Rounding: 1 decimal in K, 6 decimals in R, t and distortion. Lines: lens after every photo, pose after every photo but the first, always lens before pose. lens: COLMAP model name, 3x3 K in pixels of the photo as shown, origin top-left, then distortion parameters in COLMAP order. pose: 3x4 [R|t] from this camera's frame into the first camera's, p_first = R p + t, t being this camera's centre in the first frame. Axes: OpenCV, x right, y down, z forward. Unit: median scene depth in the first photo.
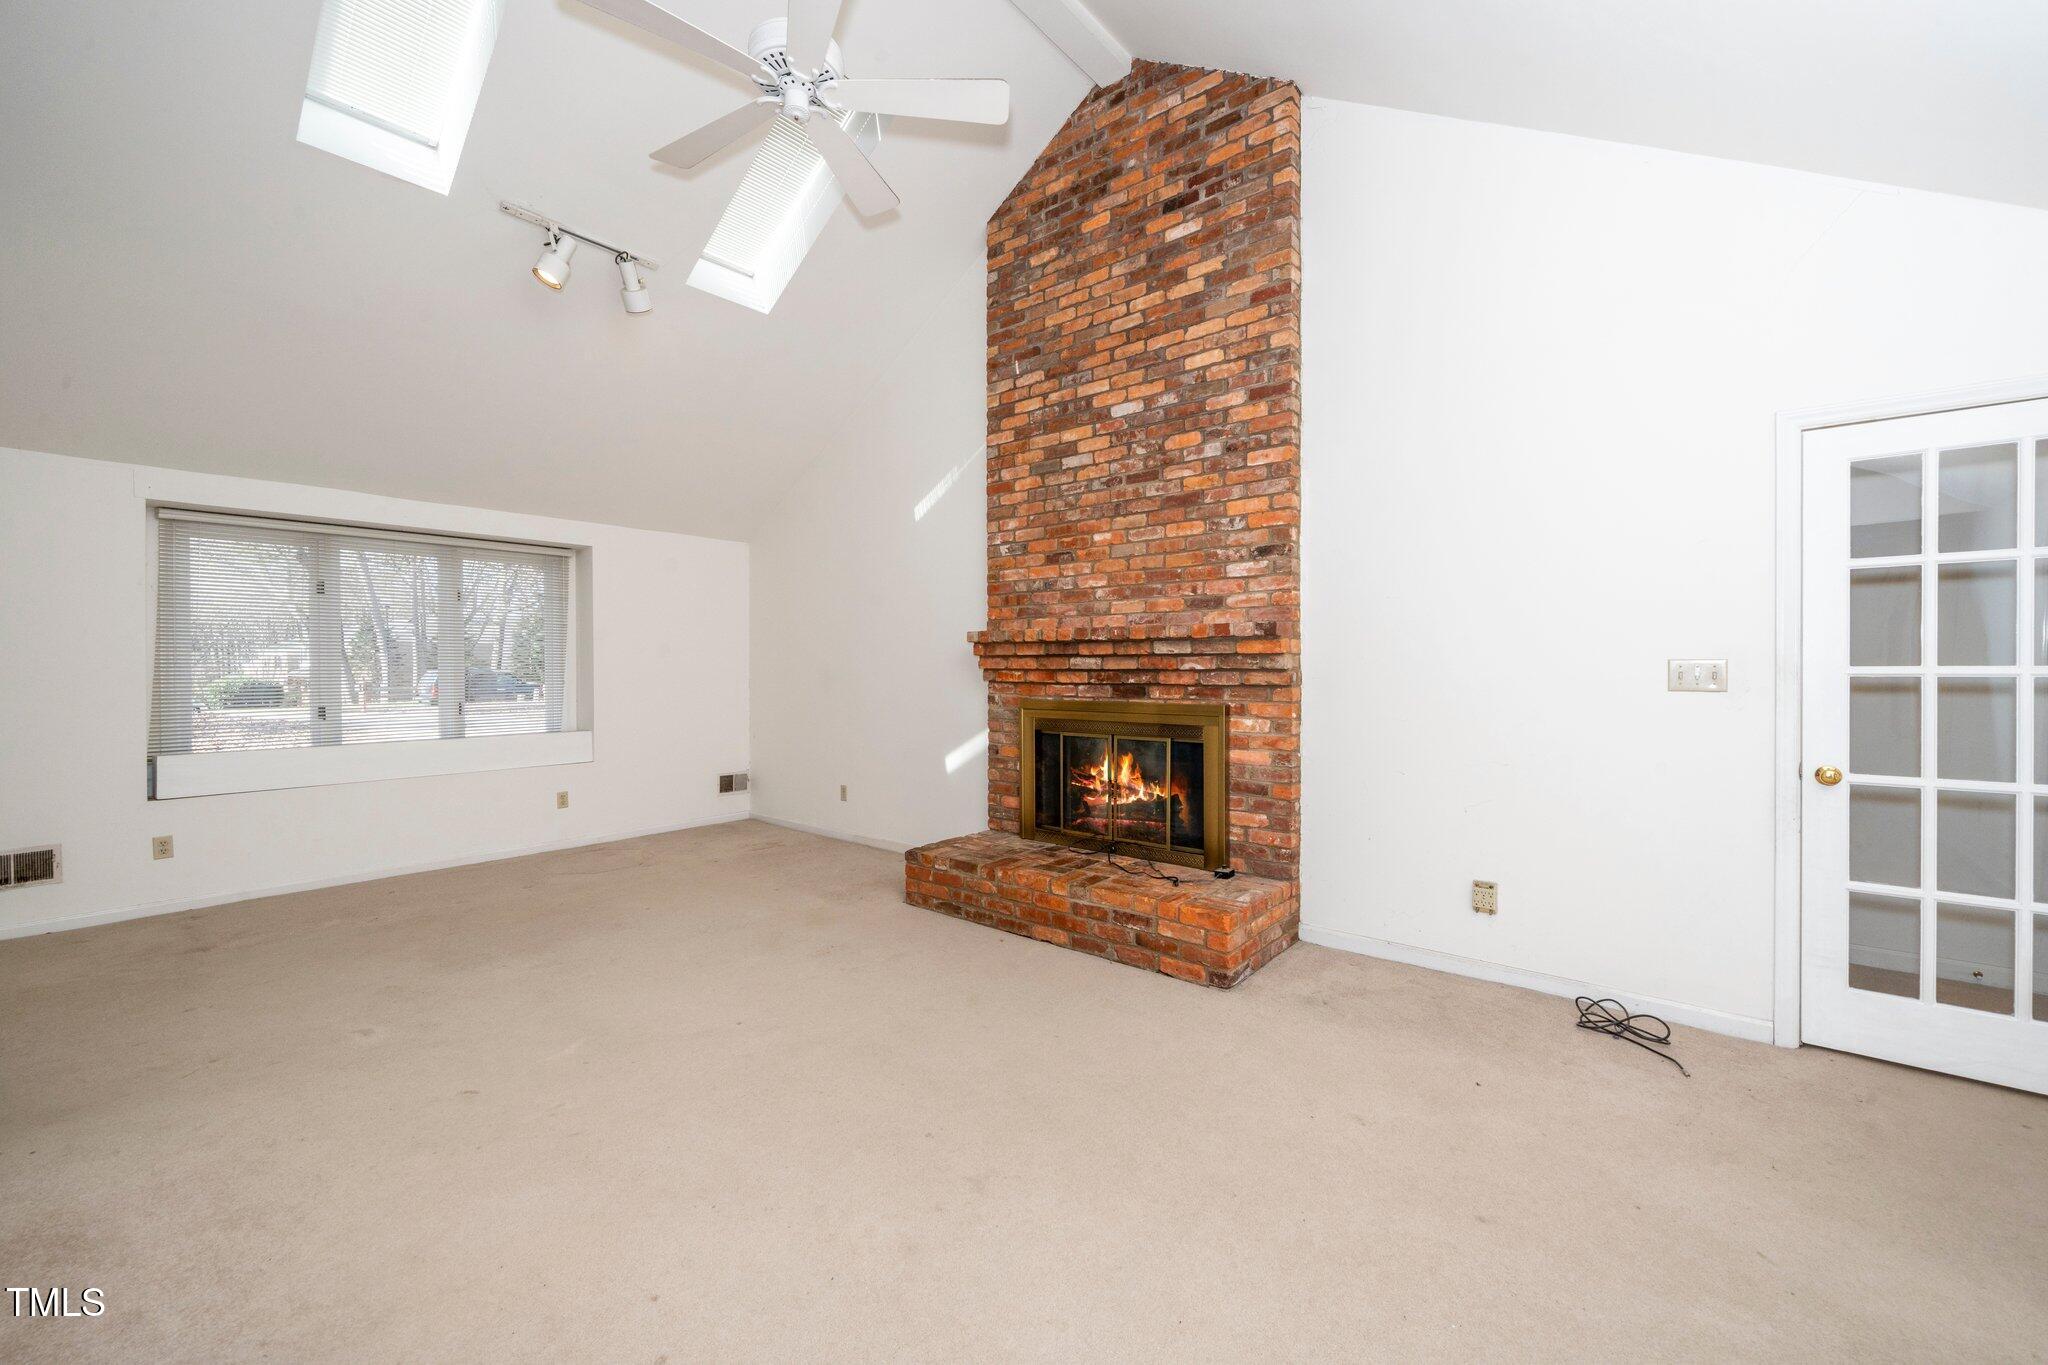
lens RADIAL K [[783.2, 0, 995.1], [0, 783.2, 671.4], [0, 0, 1]] dist [-0.003587, -0.000111]
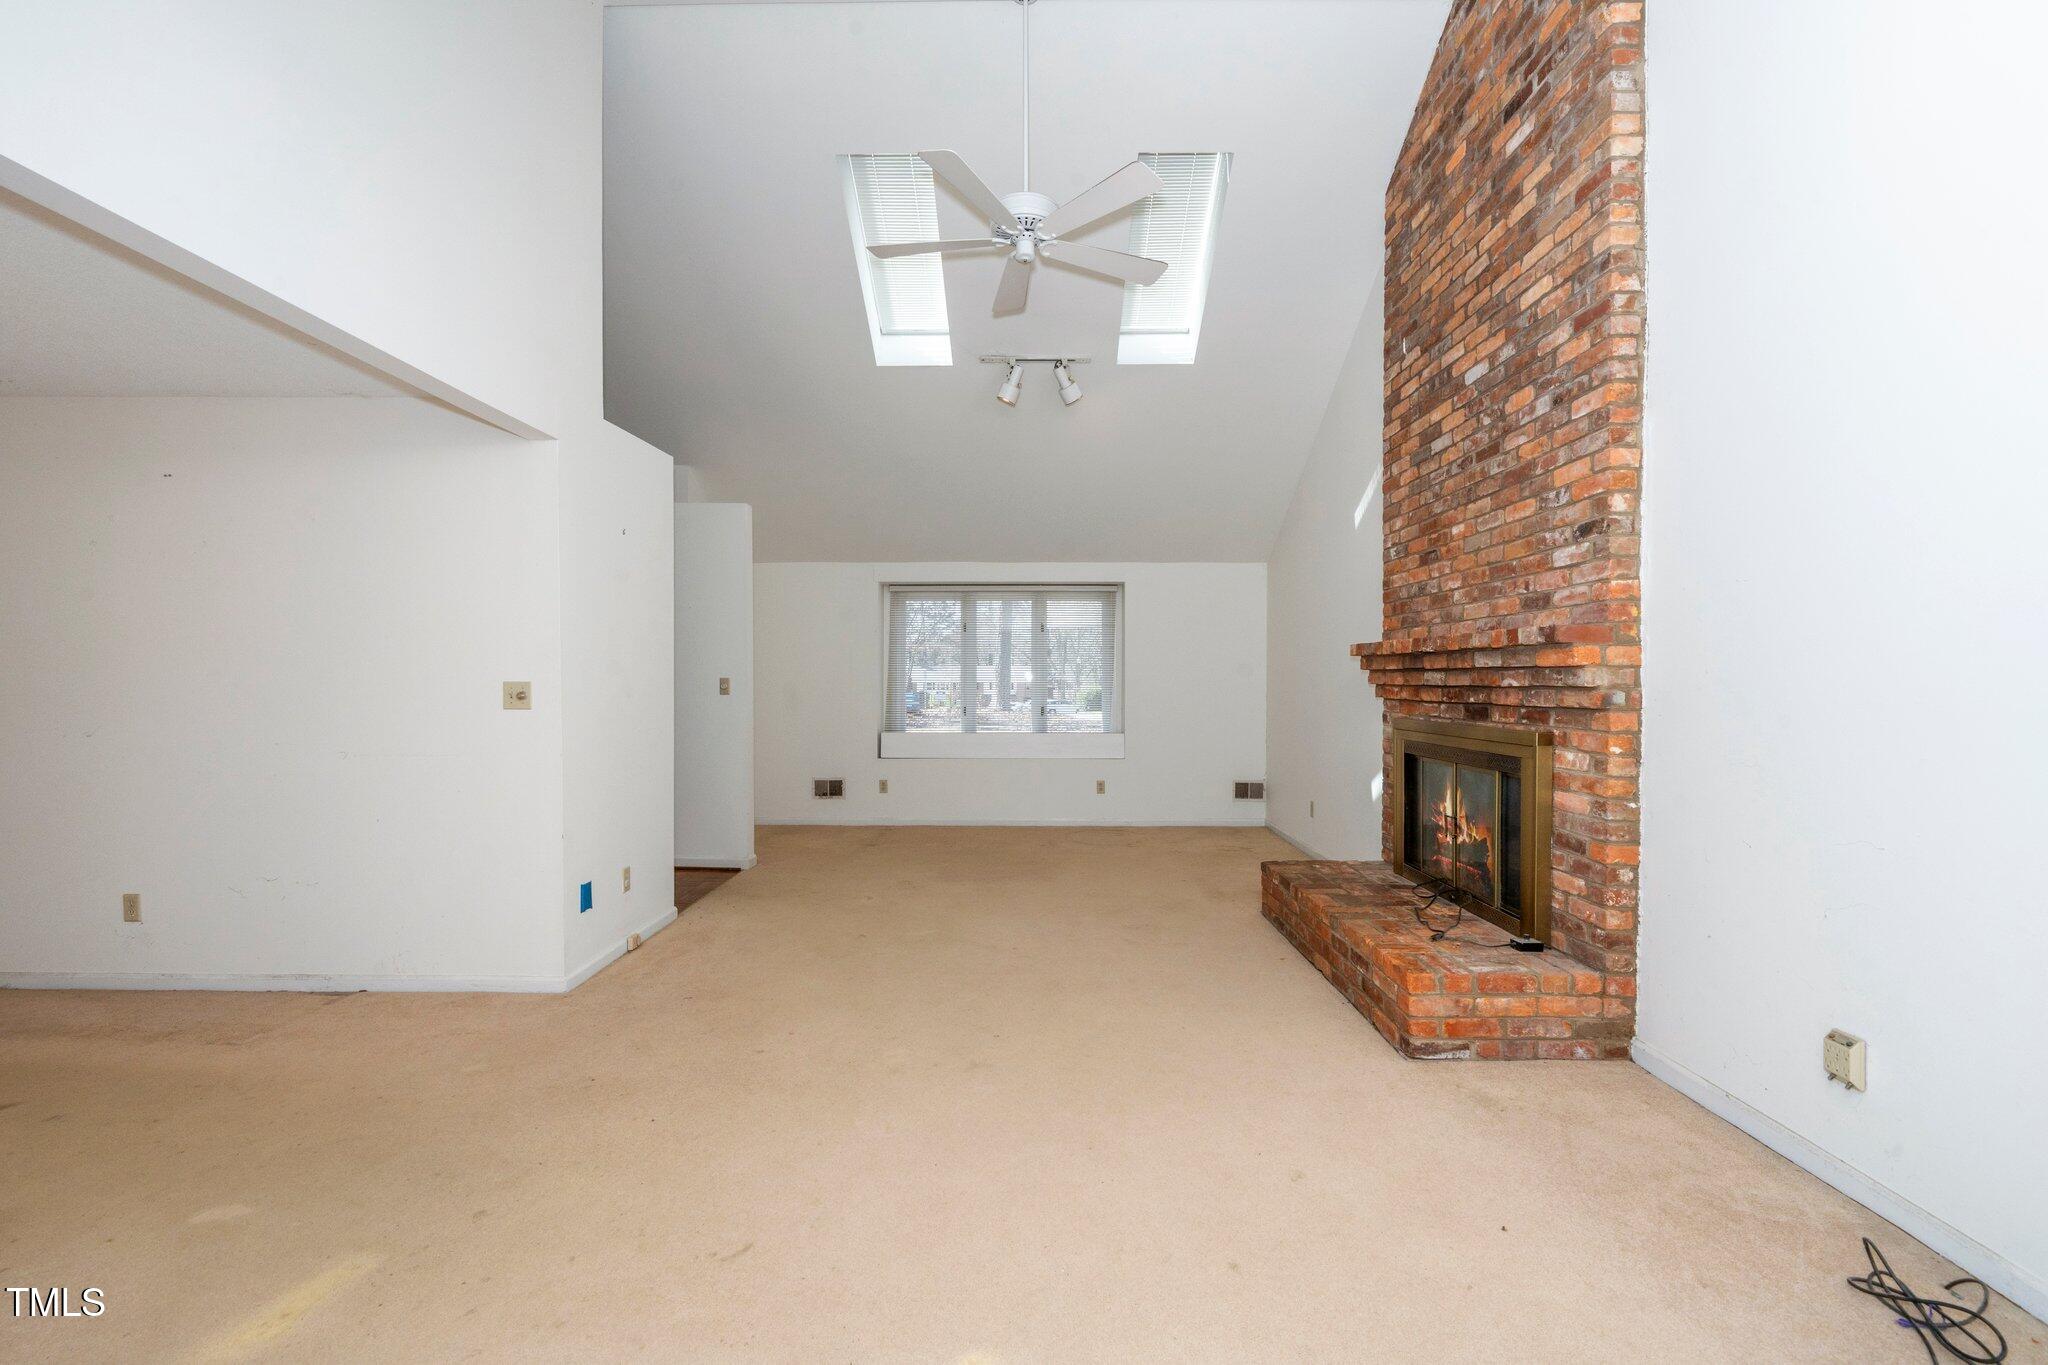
lens RADIAL K [[830.0, 0, 1030.4], [0, 830.0, 688.2], [0, 0, 1]] dist [-0.004674, 0.000576]
pose [[0.654182, 0.010847, -0.756260, 0.546803], [-0.008628, 0.999939, 0.006879, -0.002201], [0.756288, 0.002025, 0.654235, 0.068911]]
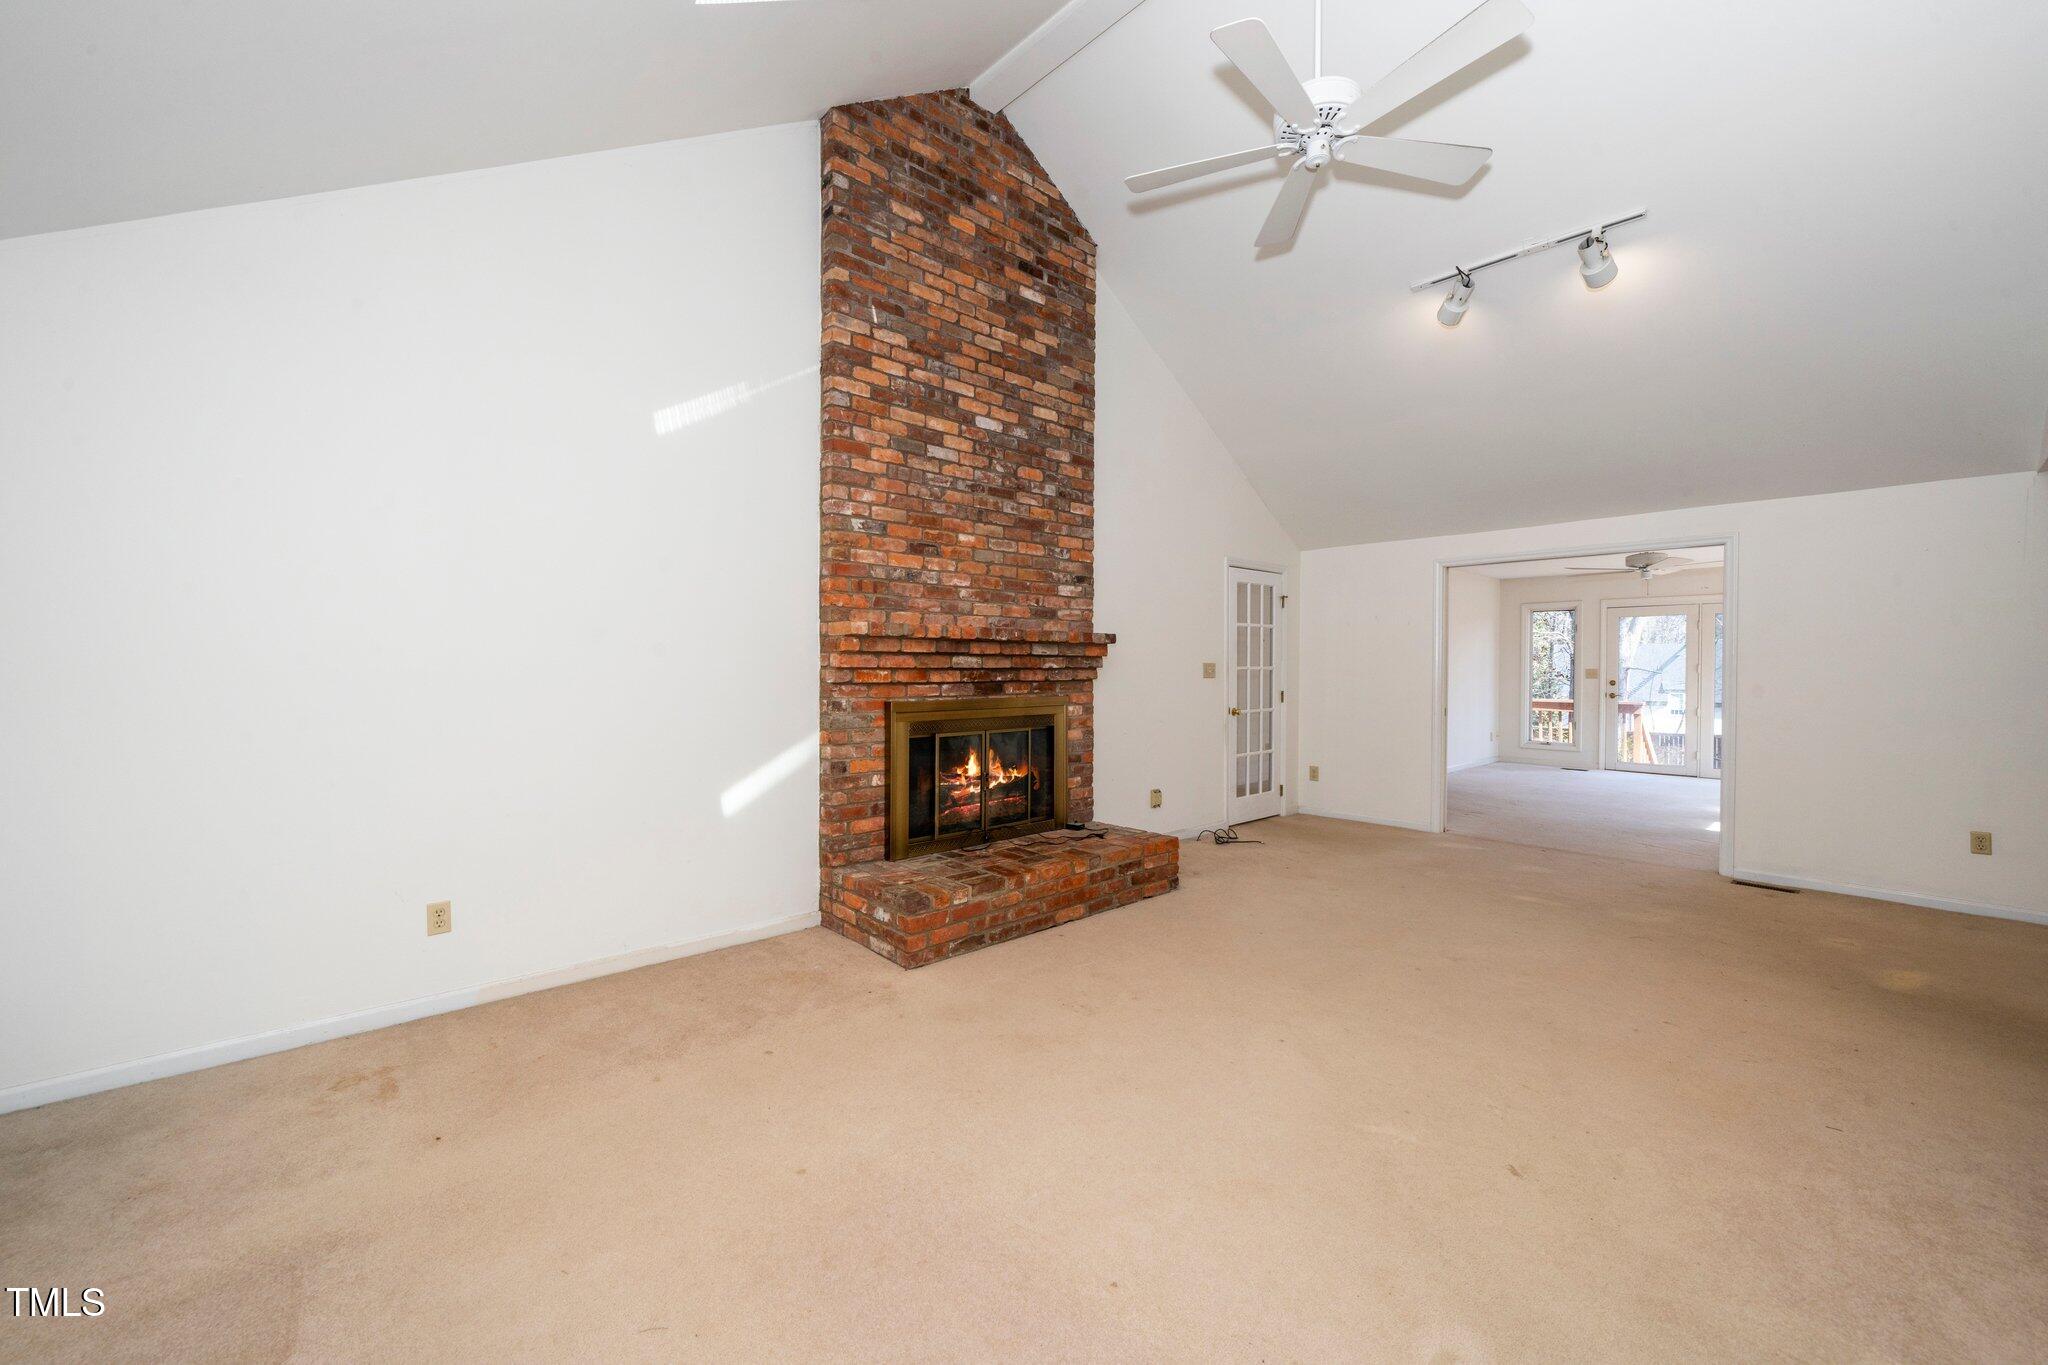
lens RADIAL K [[830.0, 0, 980.4], [0, 830.0, 674.8], [0, 0, 1]] dist [-0.004674, 0.000576]
pose [[0.147499, -0.007948, 0.989030, -0.990647], [0.004222, 0.999964, 0.007407, -0.001915], [-0.989053, 0.003083, 0.147527, 0.876402]]
